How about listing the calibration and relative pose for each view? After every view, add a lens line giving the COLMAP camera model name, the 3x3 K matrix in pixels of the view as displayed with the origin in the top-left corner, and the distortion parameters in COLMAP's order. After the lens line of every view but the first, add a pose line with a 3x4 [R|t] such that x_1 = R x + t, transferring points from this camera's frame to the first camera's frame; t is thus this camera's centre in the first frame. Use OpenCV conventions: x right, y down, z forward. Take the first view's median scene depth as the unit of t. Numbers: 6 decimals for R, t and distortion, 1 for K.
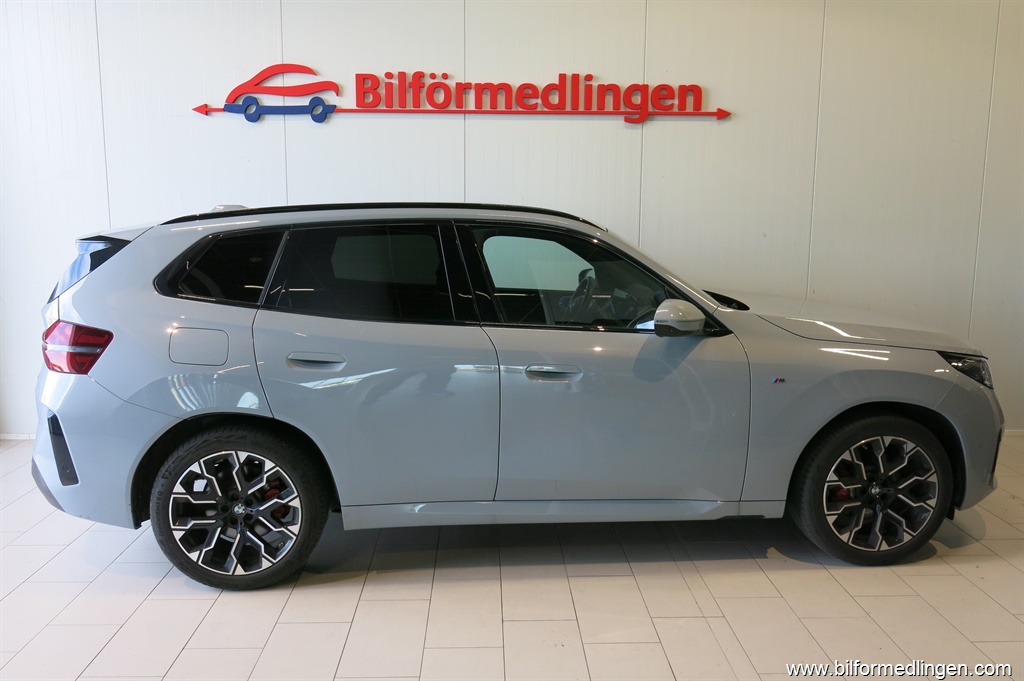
lens RADIAL K [[836.9, 0, 513.1], [0, 836.9, 342.9], [0, 0, 1]] dist [-0.002047, -0.007184]
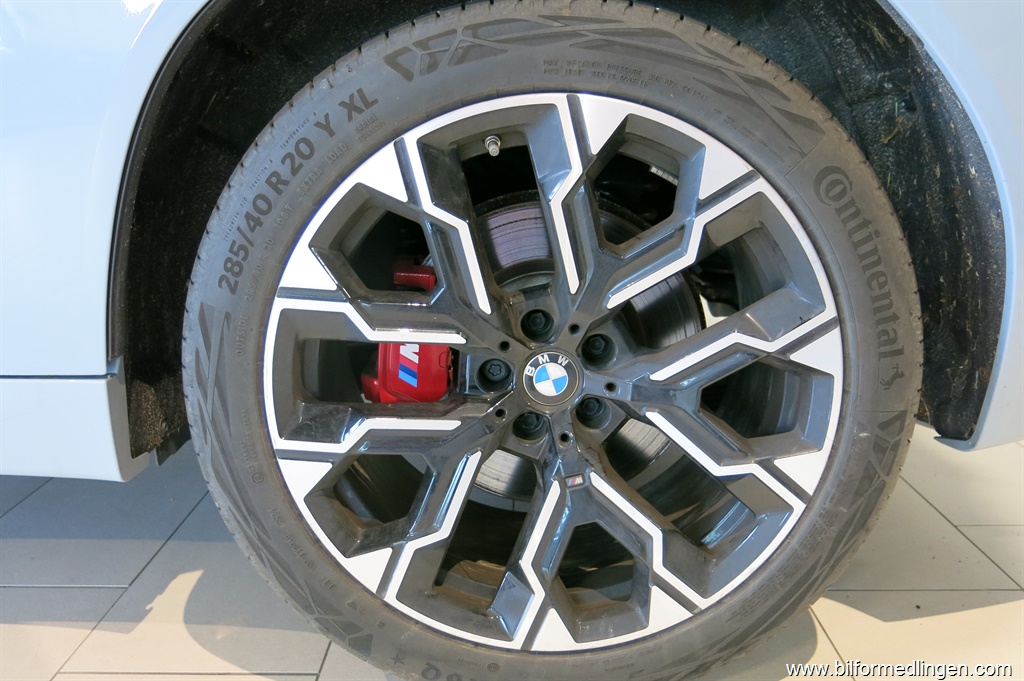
lens RADIAL K [[836.9, 0, 505.0], [0, 836.9, 341.2], [0, 0, 1]] dist [-0.002047, -0.007184]
pose [[0.995462, 0.020622, -0.092897, -0.313039], [-0.013536, 0.996995, 0.076274, 0.167628], [0.094191, -0.074671, 0.992750, 0.751888]]
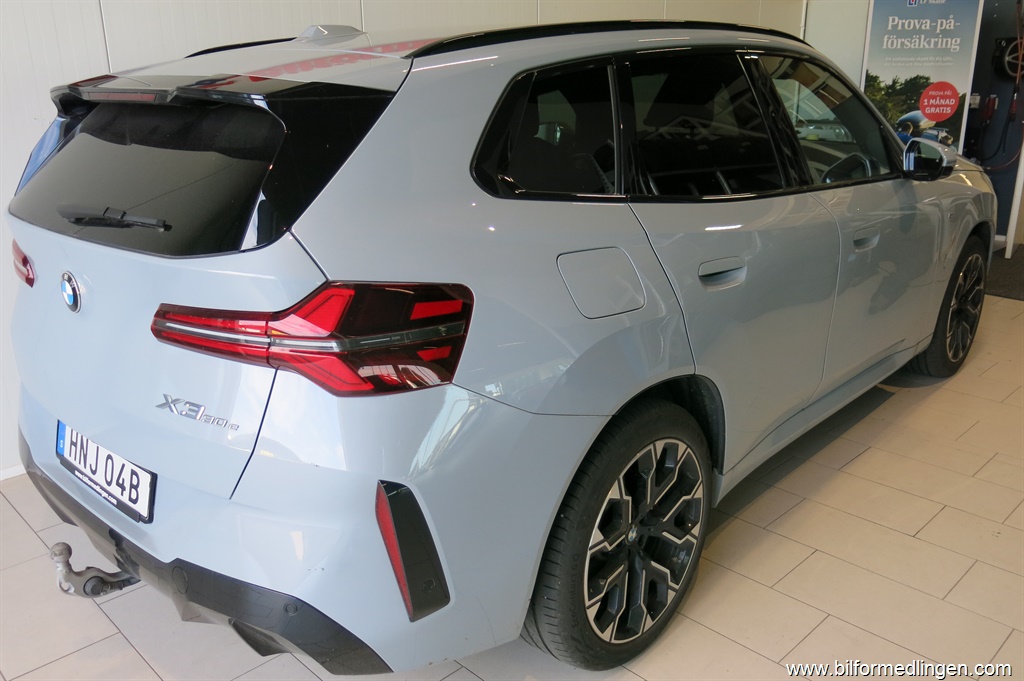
lens RADIAL K [[836.9, 0, 511.1], [0, 836.9, 343.7], [0, 0, 1]] dist [-0.002047, -0.007184]
pose [[0.734304, -0.224163, 0.640741, -0.742090], [0.125431, 0.972455, 0.196466, -0.068145], [-0.667132, -0.063897, 0.742194, 0.599564]]
